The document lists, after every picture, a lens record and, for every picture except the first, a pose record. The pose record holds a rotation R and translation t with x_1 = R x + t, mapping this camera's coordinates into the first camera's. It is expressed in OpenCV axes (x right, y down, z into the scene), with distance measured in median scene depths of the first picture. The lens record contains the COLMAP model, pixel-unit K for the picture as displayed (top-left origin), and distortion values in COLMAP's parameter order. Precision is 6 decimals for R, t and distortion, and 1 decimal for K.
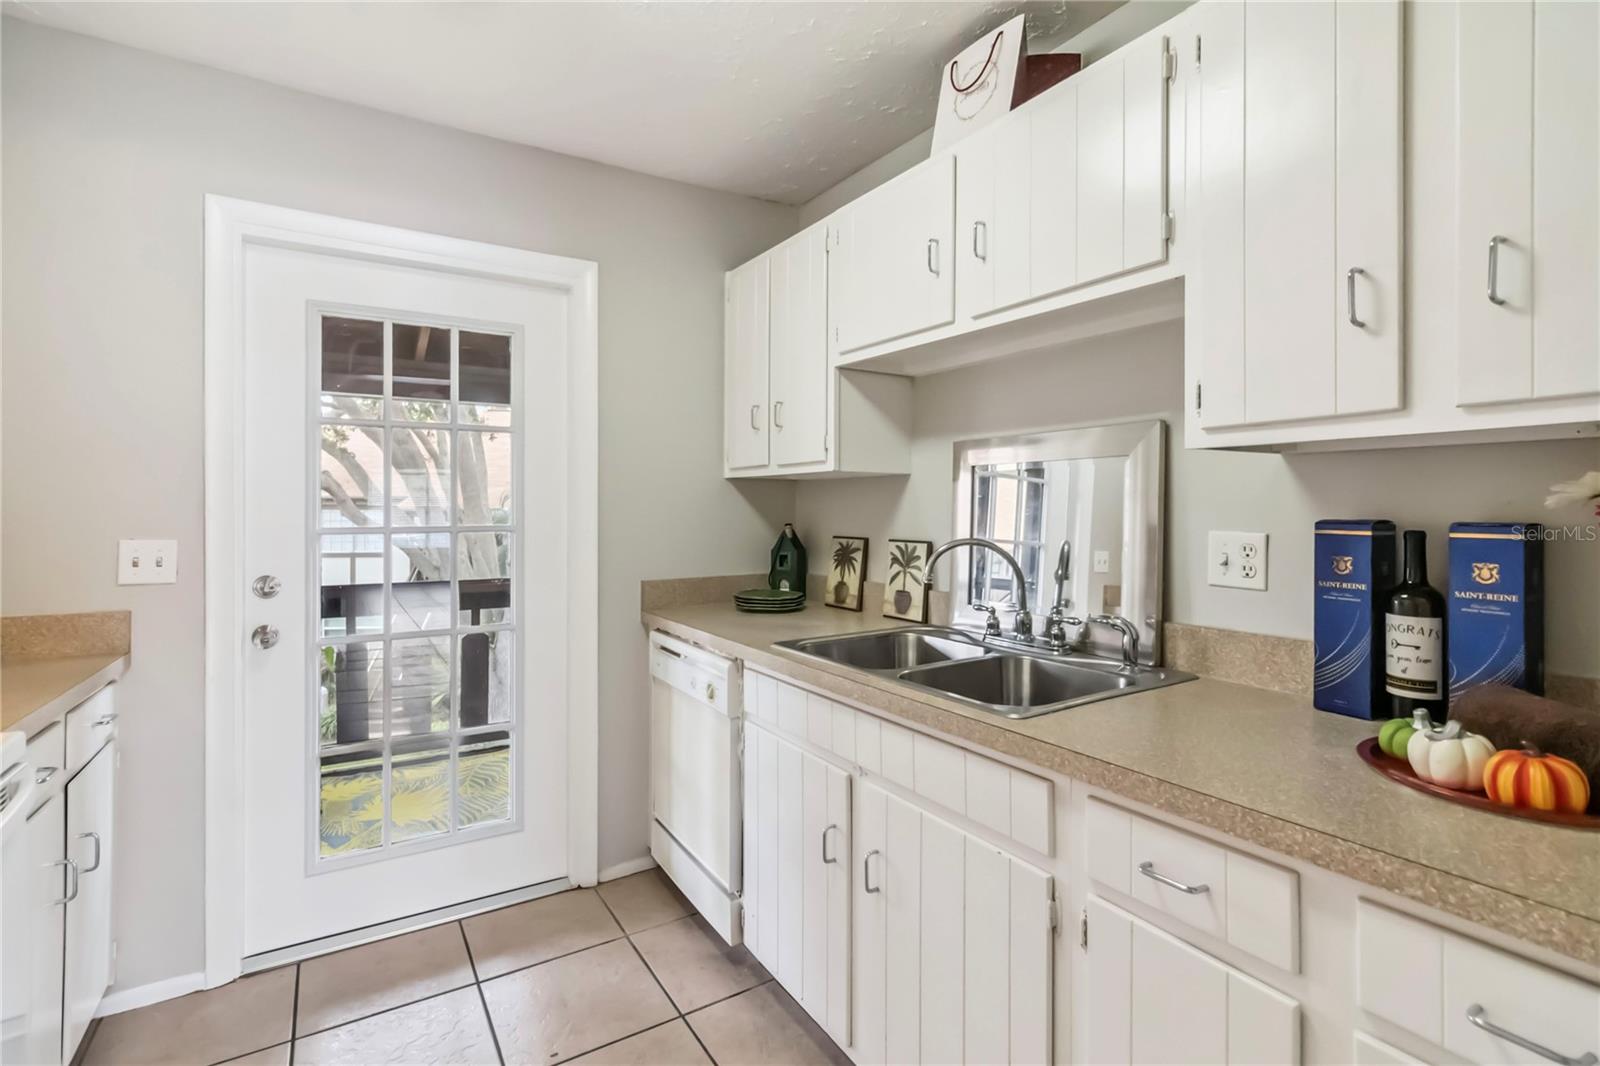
lens RADIAL K [[754.6, 0, 792.3], [0, 754.6, 524.2], [0, 0, 1]] dist [0.000223, 0.000198]
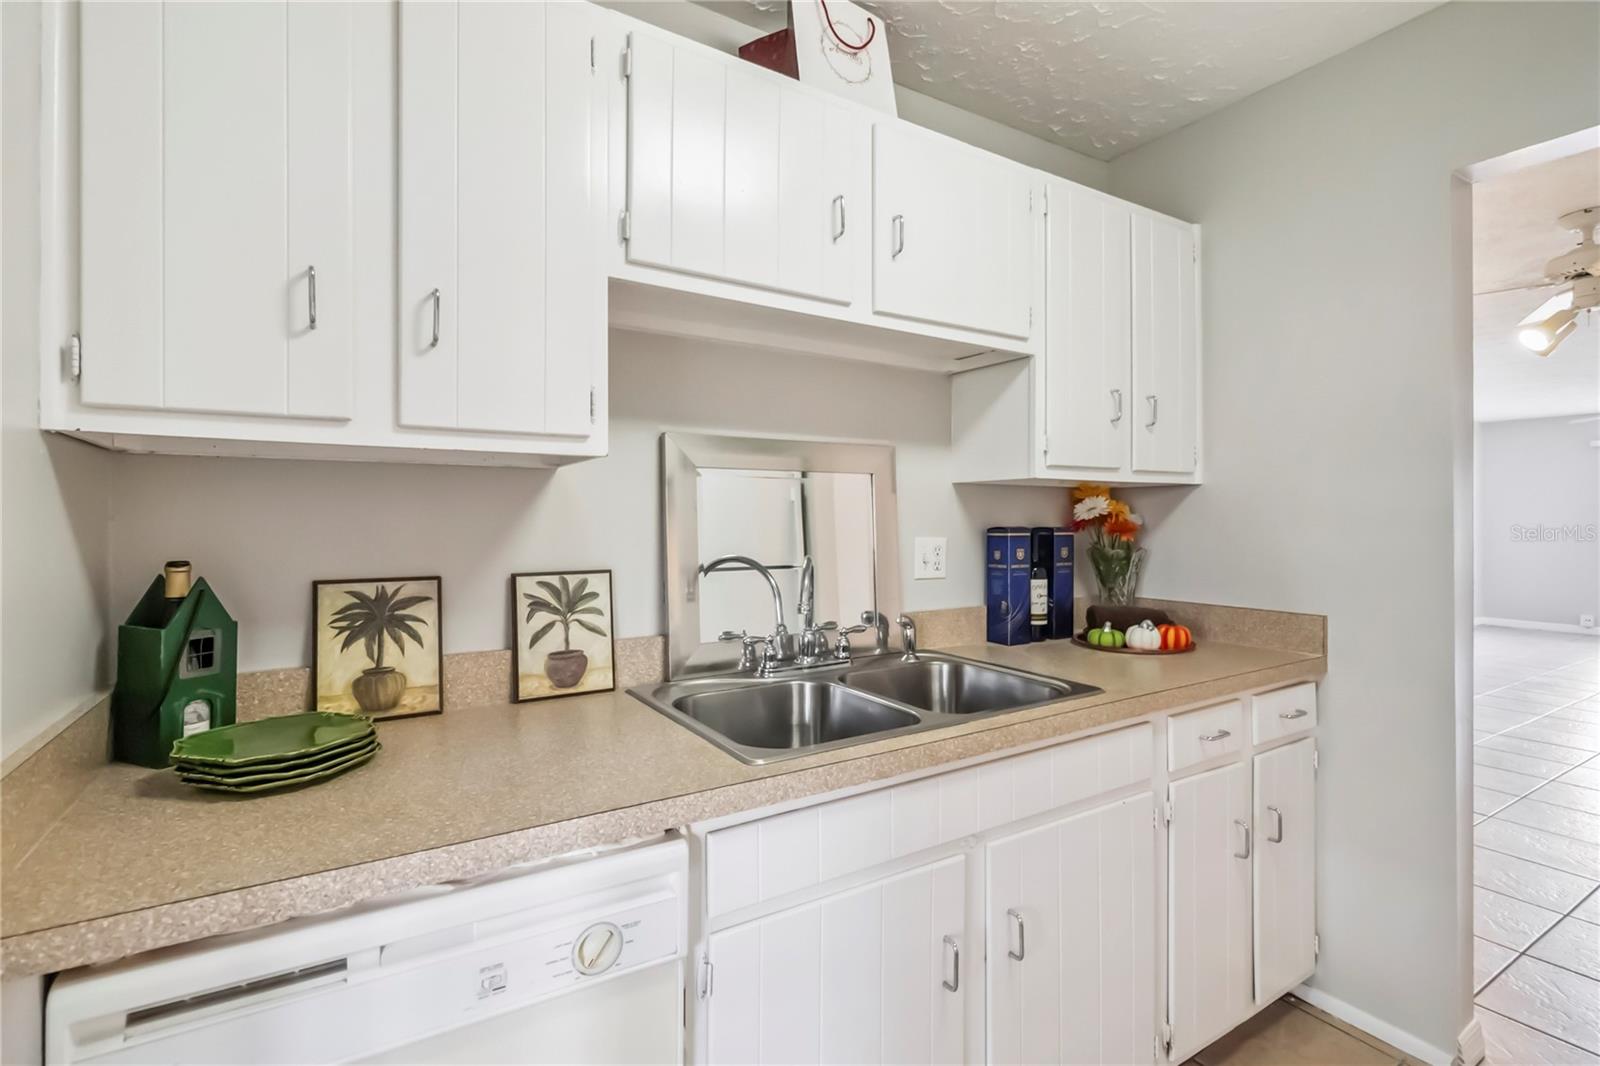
lens RADIAL K [[754.6, 0, 792.3], [0, 754.6, 524.2], [0, 0, 1]] dist [0.000223, 0.000198]
pose [[-0.012270, -0.007079, 0.999900, -0.495279], [0.023772, 0.999690, 0.007369, -0.019244], [-0.999642, 0.023860, -0.012098, 0.814893]]
